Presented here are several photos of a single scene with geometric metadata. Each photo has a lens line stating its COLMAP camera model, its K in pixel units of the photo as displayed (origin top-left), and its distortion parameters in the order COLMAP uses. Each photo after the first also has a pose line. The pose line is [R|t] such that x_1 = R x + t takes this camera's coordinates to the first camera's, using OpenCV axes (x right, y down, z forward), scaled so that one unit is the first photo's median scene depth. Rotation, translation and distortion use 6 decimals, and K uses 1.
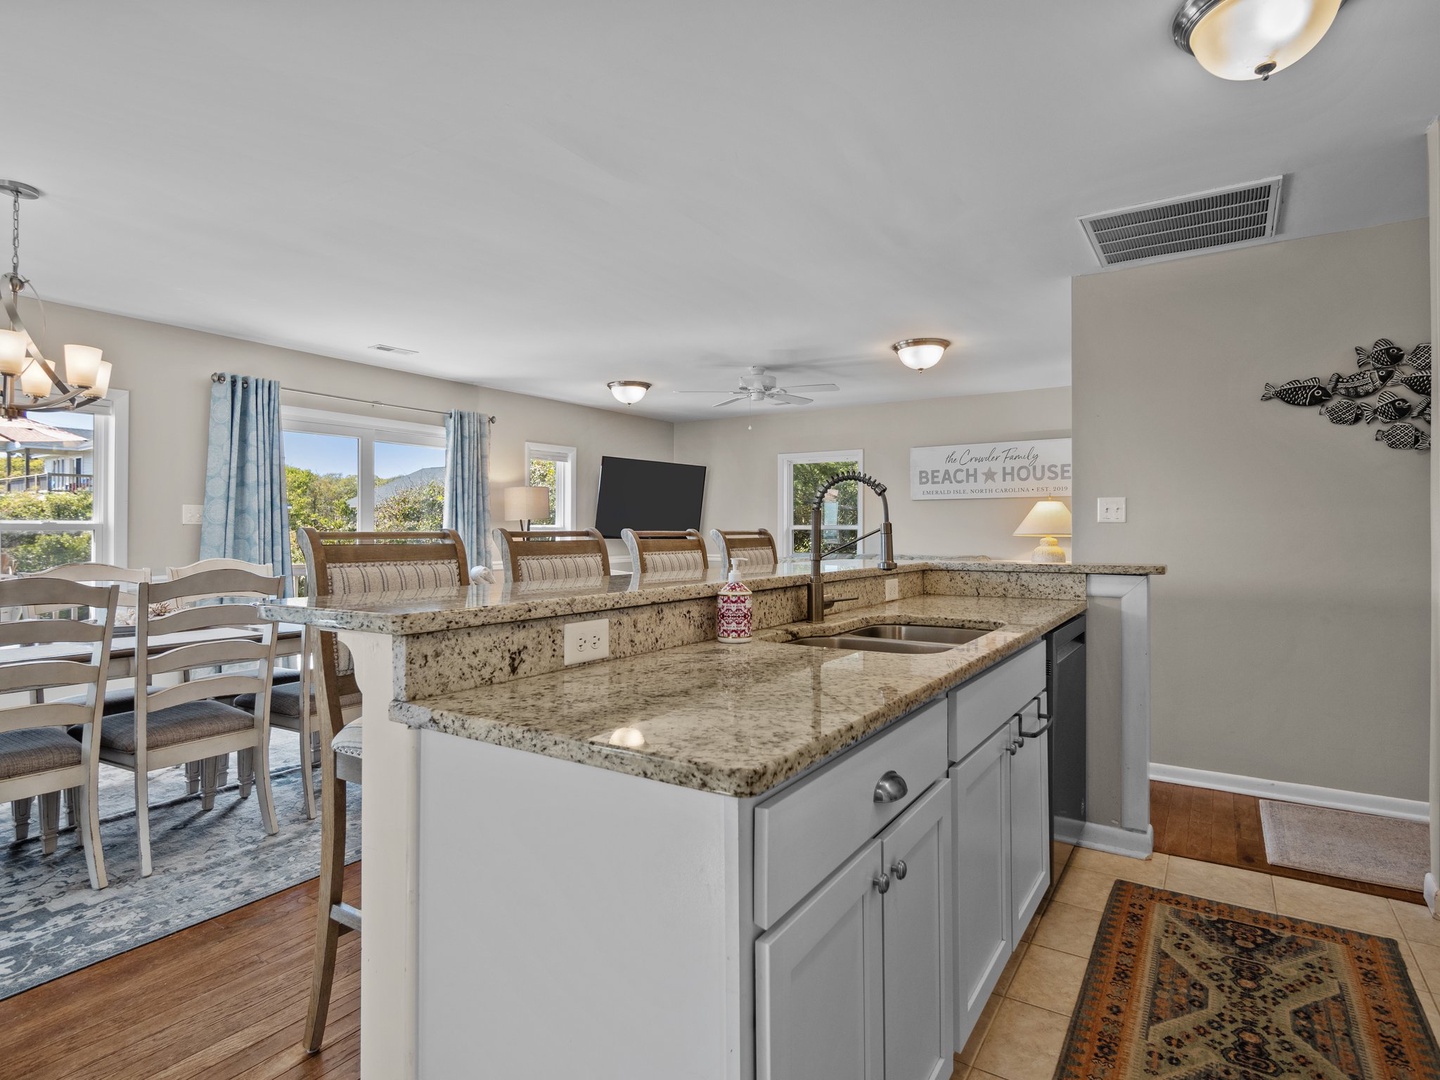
lens RADIAL K [[731.6, 0, 720.0], [0, 731.6, 540.0], [0, 0, 1]] dist [0.001284, 0.000137]
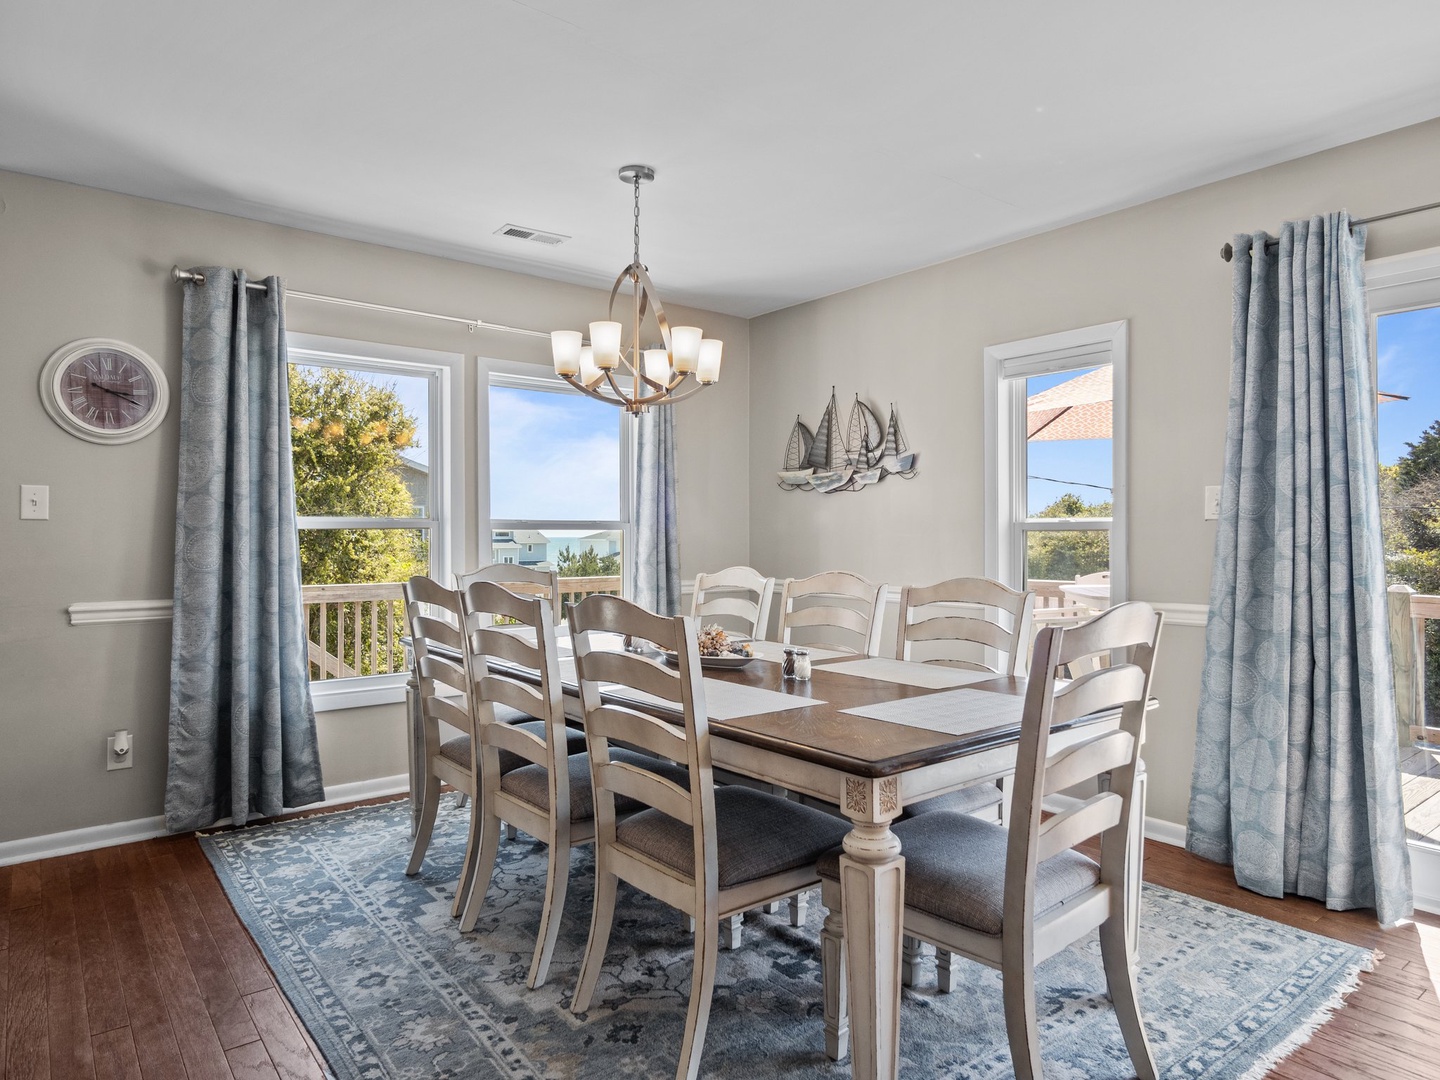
lens RADIAL K [[853.5, 0, 720.0], [0, 853.5, 540.0], [0, 0, 1]] dist [-0.003725, -0.001105]
pose [[-0.302210, 0.000675, -0.953241, 0.077848], [-0.005686, 0.999981, 0.002511, -0.006888], [0.953224, 0.006179, -0.302201, 1.432896]]
